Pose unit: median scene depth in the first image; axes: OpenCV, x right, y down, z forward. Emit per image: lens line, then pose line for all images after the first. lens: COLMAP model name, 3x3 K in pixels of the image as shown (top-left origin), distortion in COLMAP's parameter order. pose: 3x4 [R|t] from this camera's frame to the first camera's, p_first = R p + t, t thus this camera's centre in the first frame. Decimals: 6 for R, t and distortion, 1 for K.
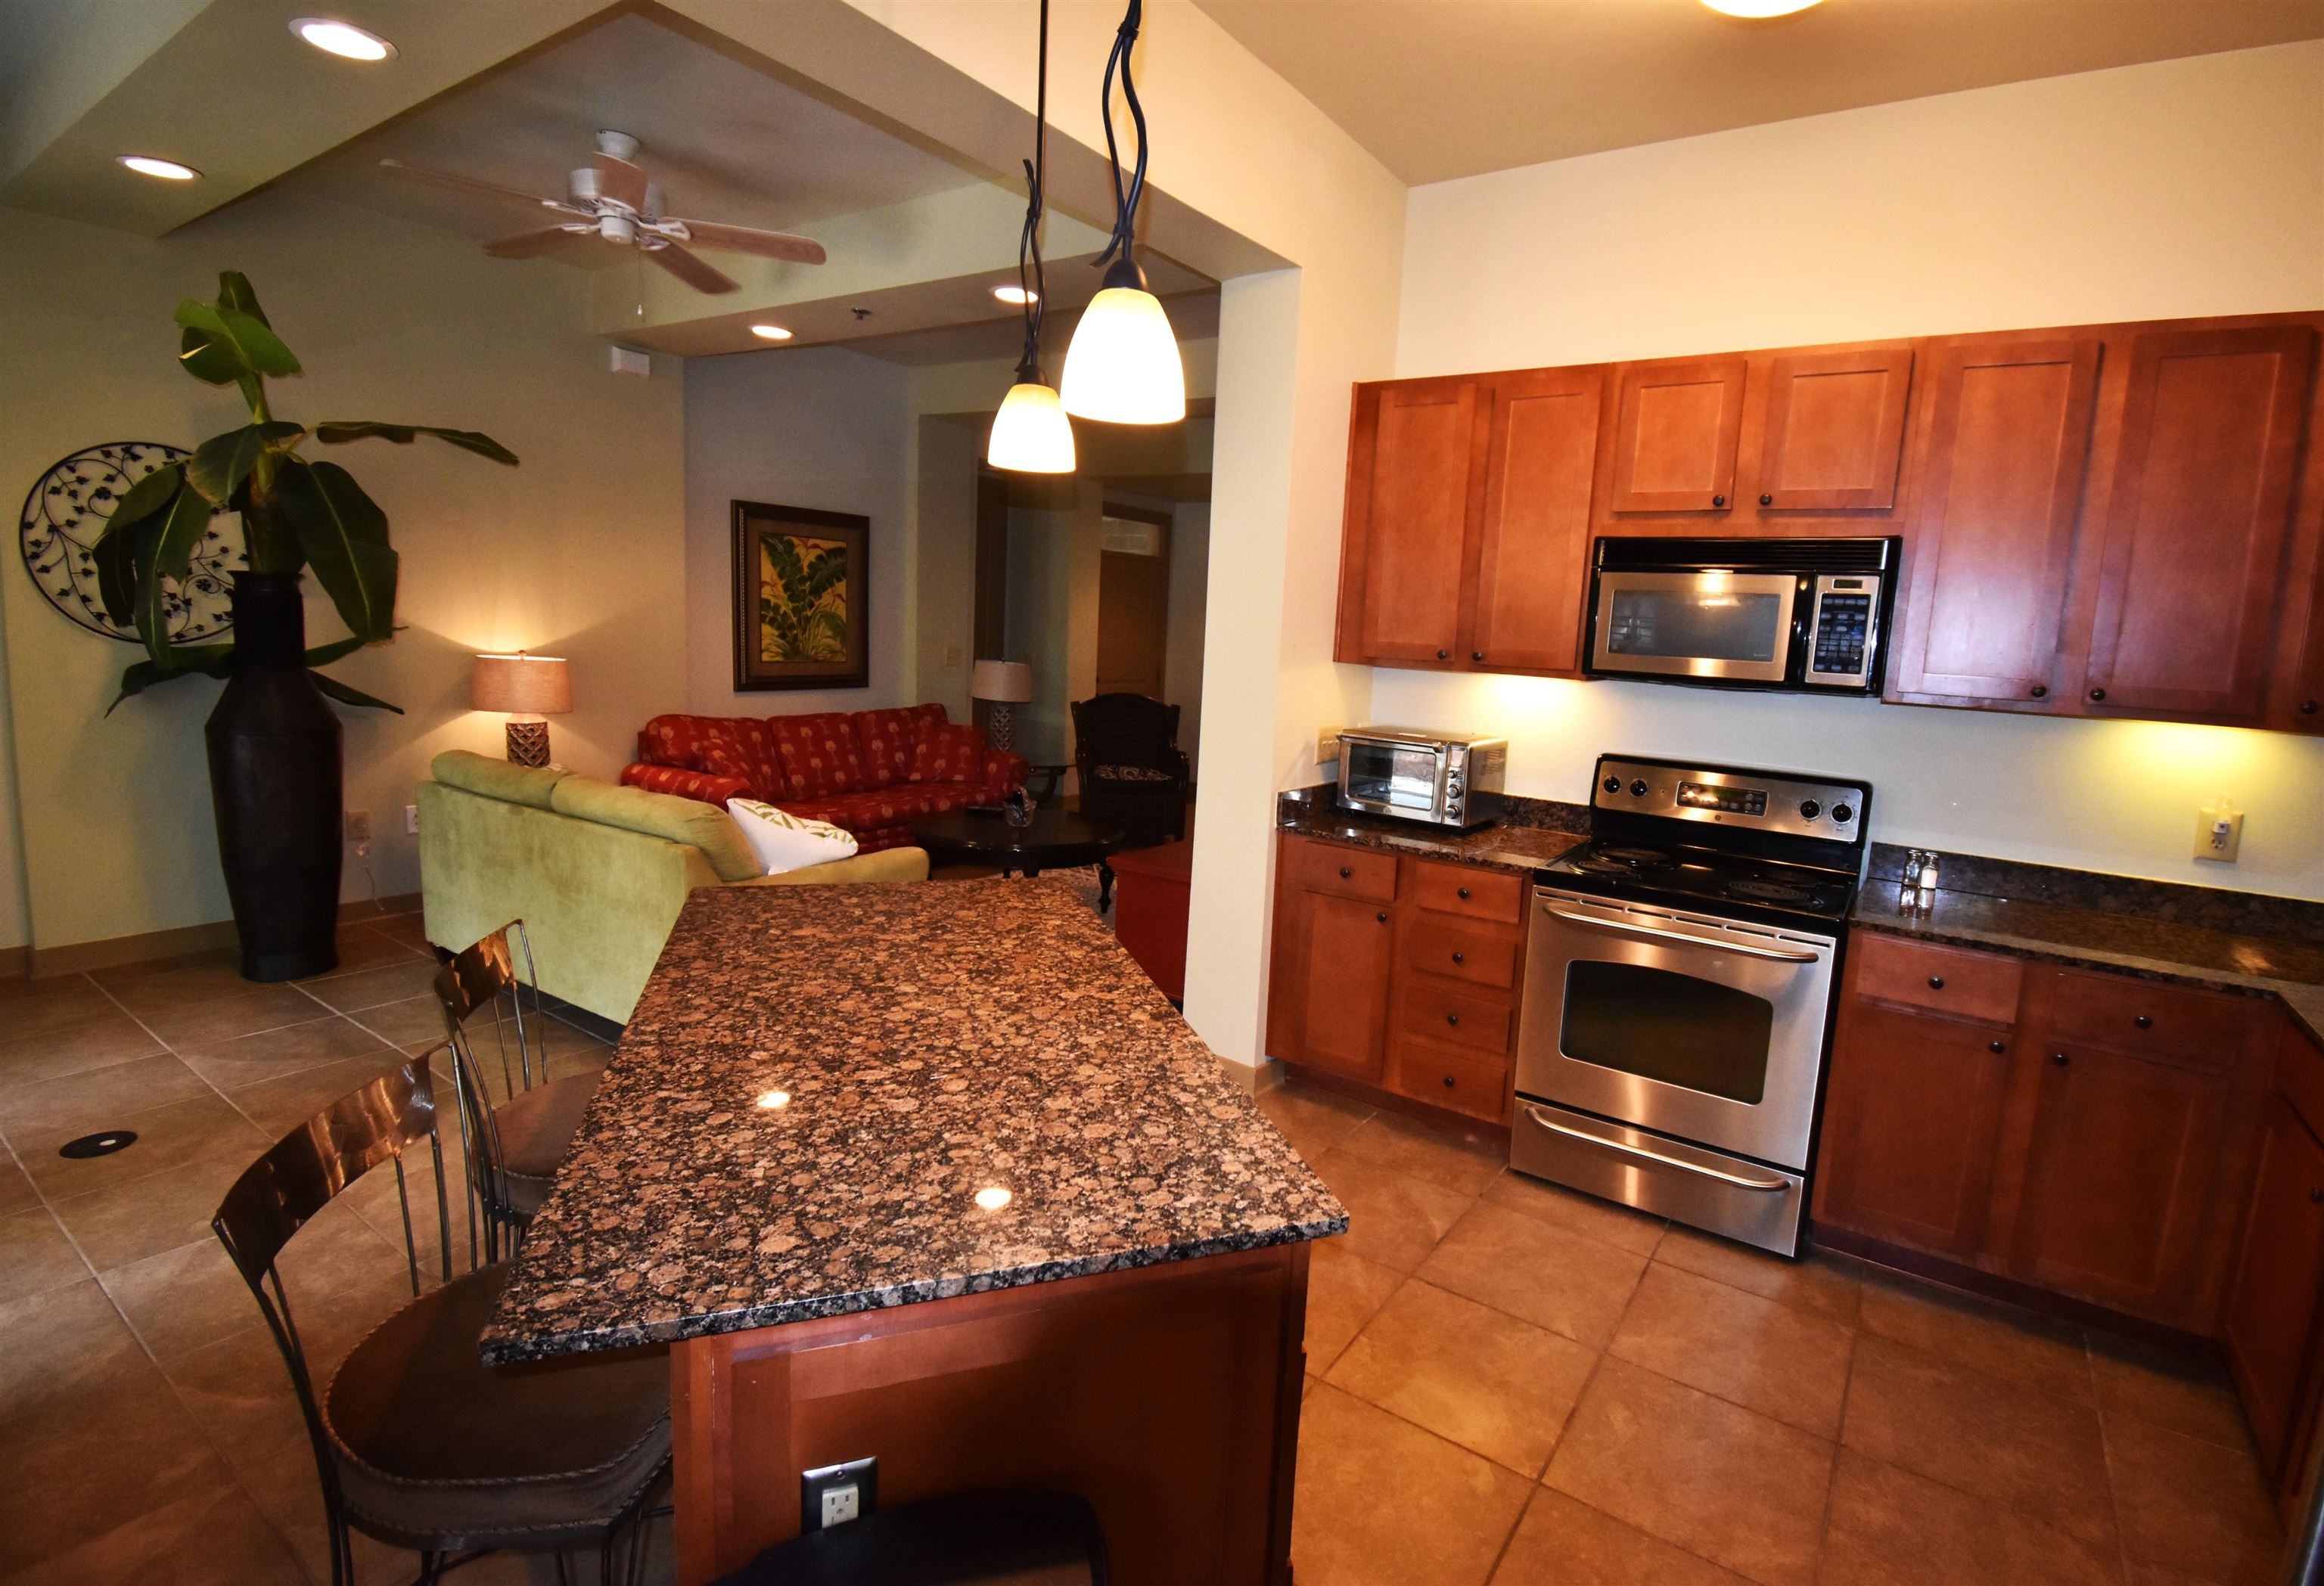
lens RADIAL K [[1103.8, 0, 1168.6], [0, 1103.8, 776.0], [0, 0, 1]] dist [0.002807, 0.000261]
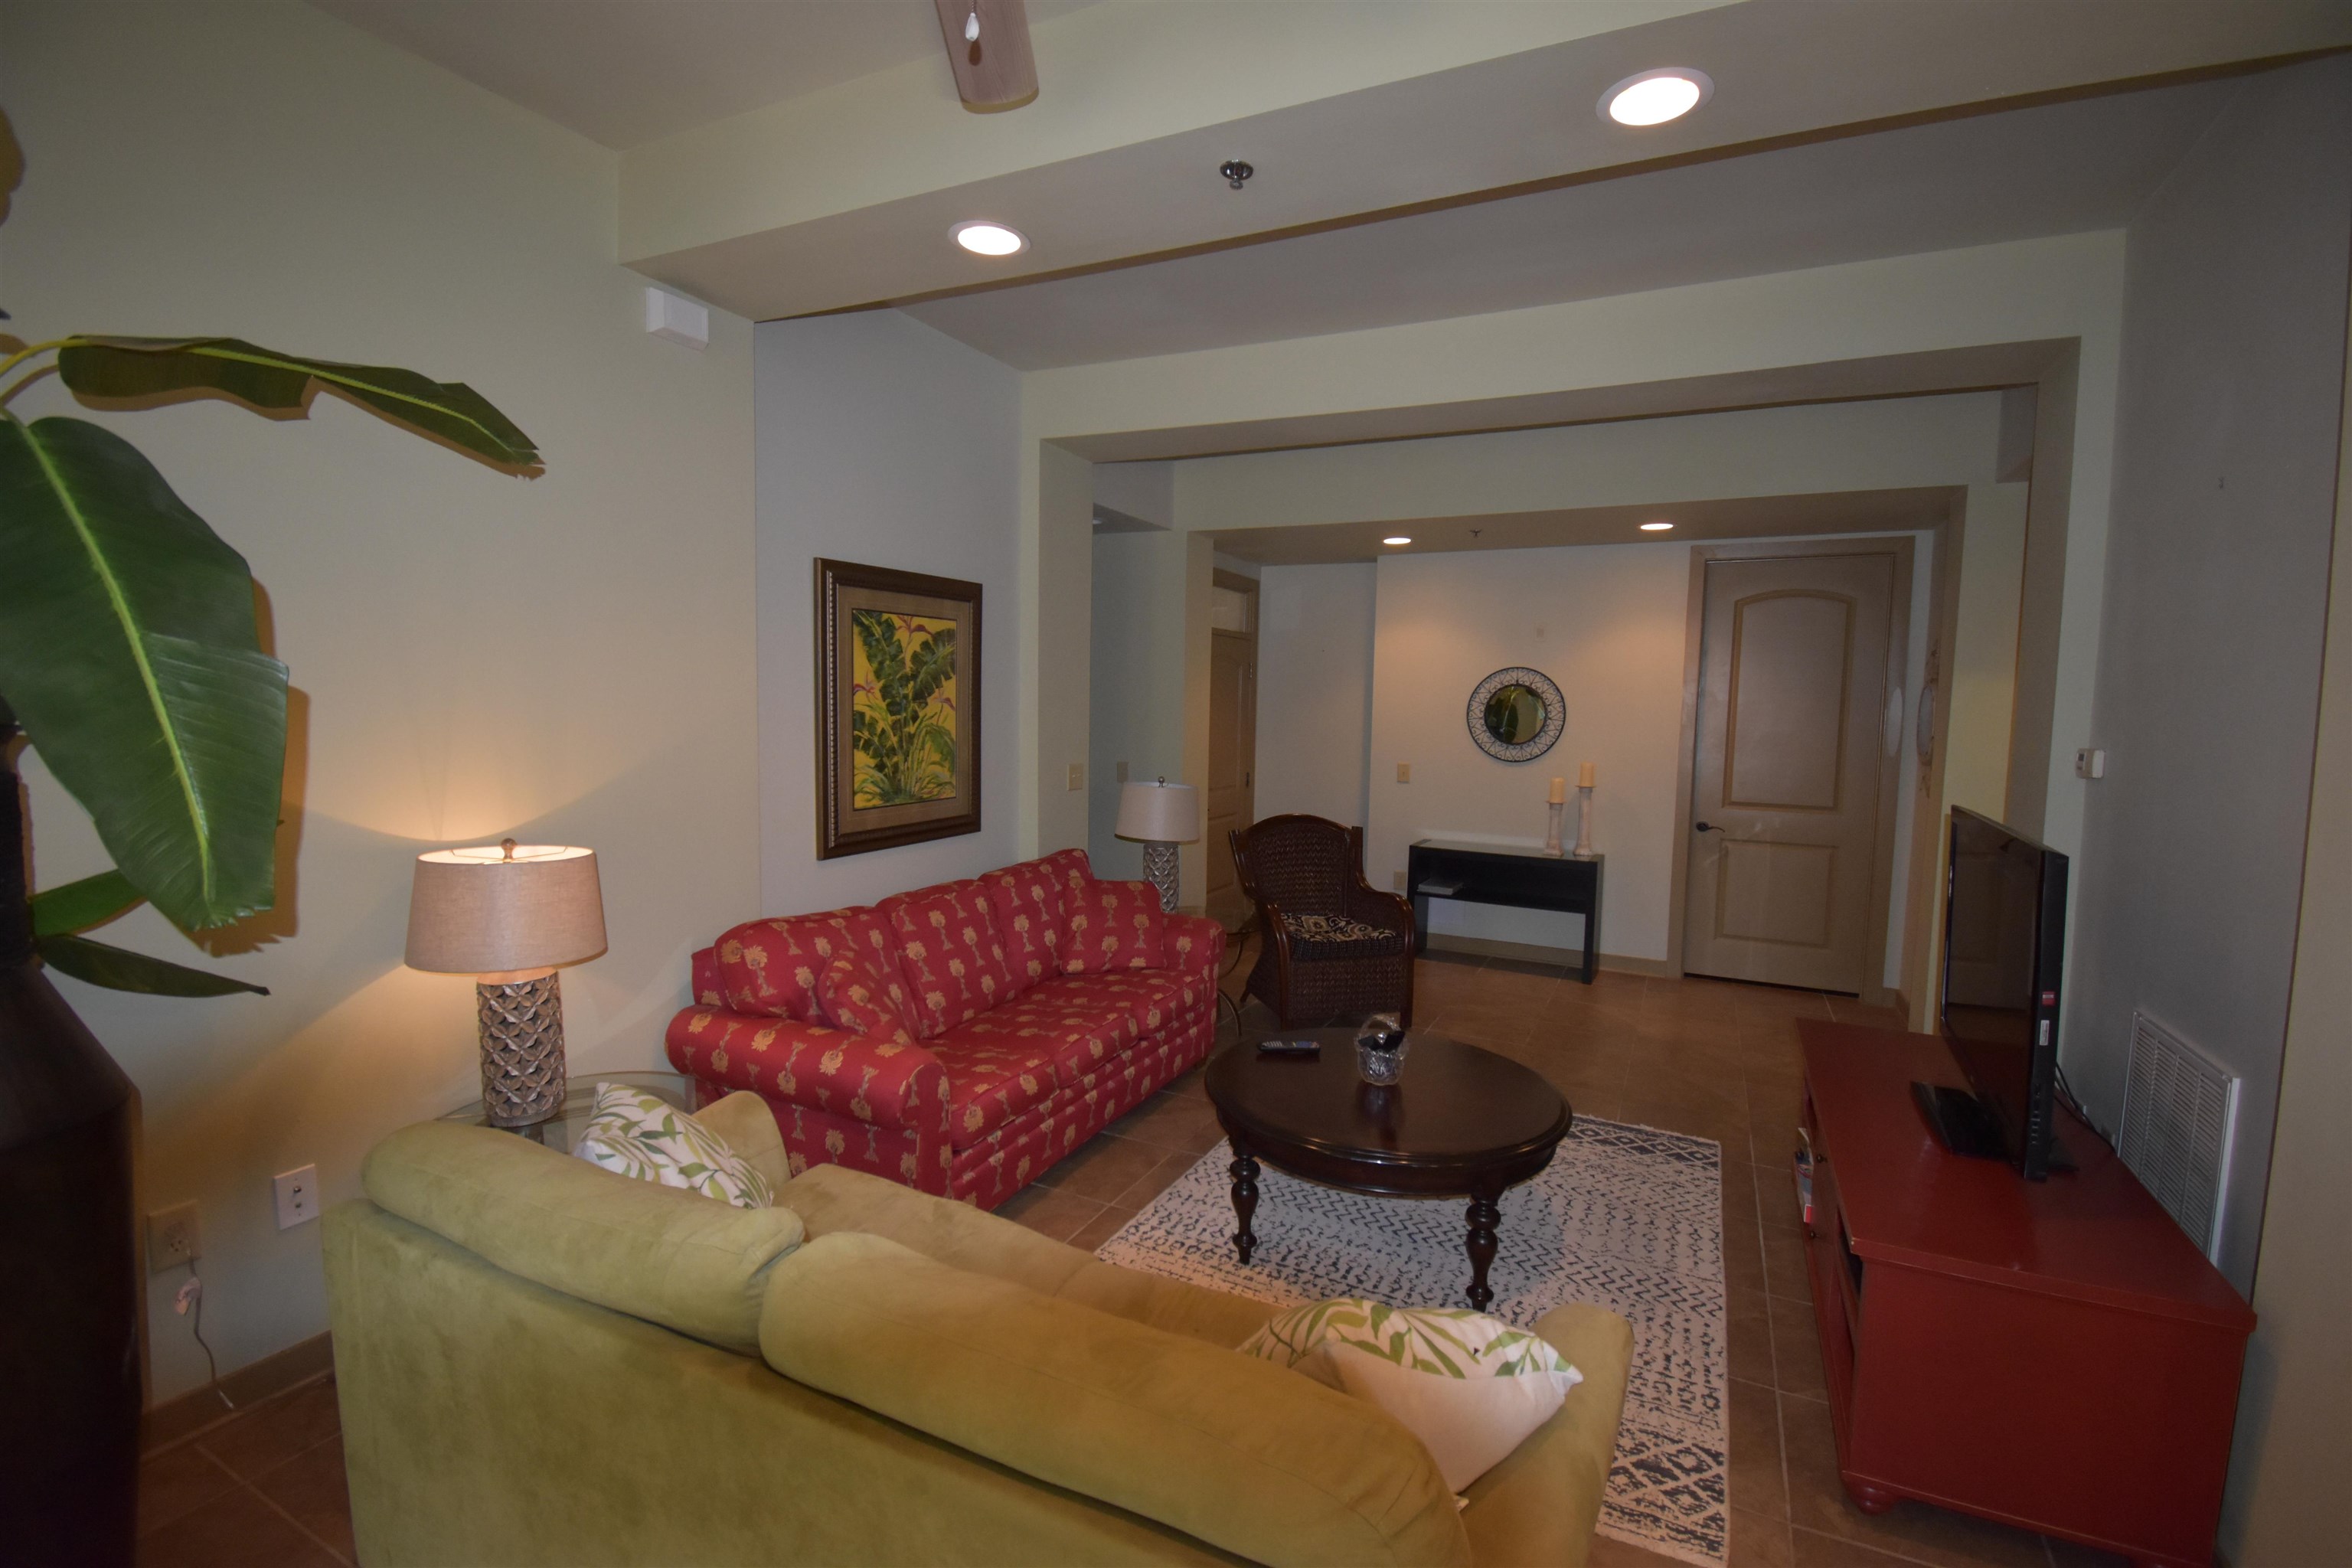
lens RADIAL K [[1067.0, 0, 1169.5], [0, 1067.0, 790.9], [0, 0, 1]] dist [-0.000888, -0.000210]
pose [[0.988710, -0.041683, 0.143930, -0.286572], [0.048423, 0.997873, -0.043645, -0.081421], [-0.141805, 0.050122, 0.988625, 0.378821]]
